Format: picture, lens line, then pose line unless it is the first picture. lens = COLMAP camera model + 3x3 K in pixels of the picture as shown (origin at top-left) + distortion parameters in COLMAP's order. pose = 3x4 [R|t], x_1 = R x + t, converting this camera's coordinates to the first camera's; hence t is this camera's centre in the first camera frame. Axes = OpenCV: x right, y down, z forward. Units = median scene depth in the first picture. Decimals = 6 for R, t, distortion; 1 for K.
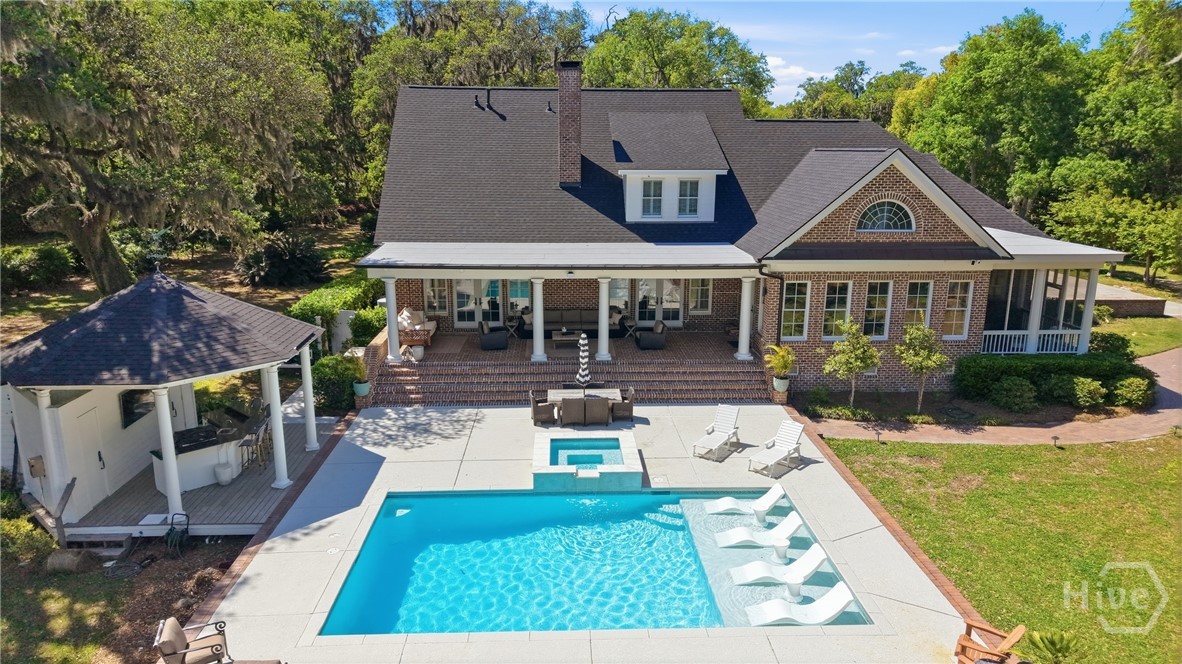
lens RADIAL K [[786.4, 0, 591.0], [0, 786.4, 332.0], [0, 0, 1]] dist [0.044449, -0.050269]
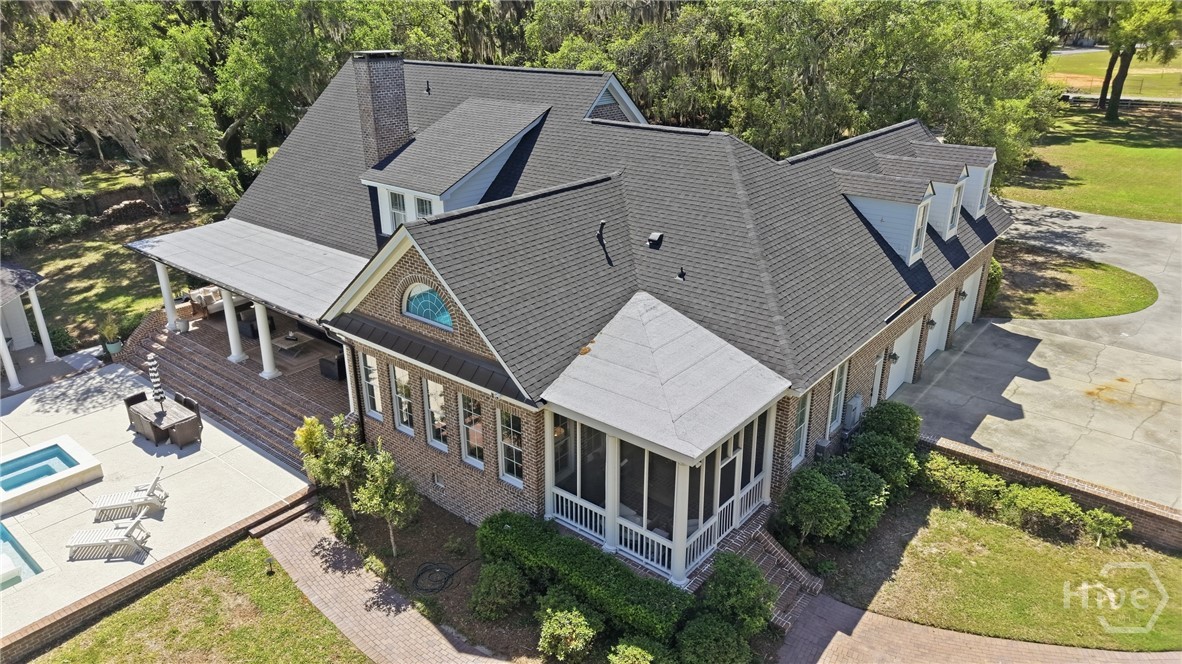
lens RADIAL K [[786.4, 0, 591.0], [0, 786.4, 332.0], [0, 0, 1]] dist [0.044449, -0.050269]
pose [[0.746624, 0.248730, -0.616998, 0.974869], [-0.144890, 0.966007, 0.214096, -0.308037], [0.649276, -0.070452, 0.757283, 0.526822]]
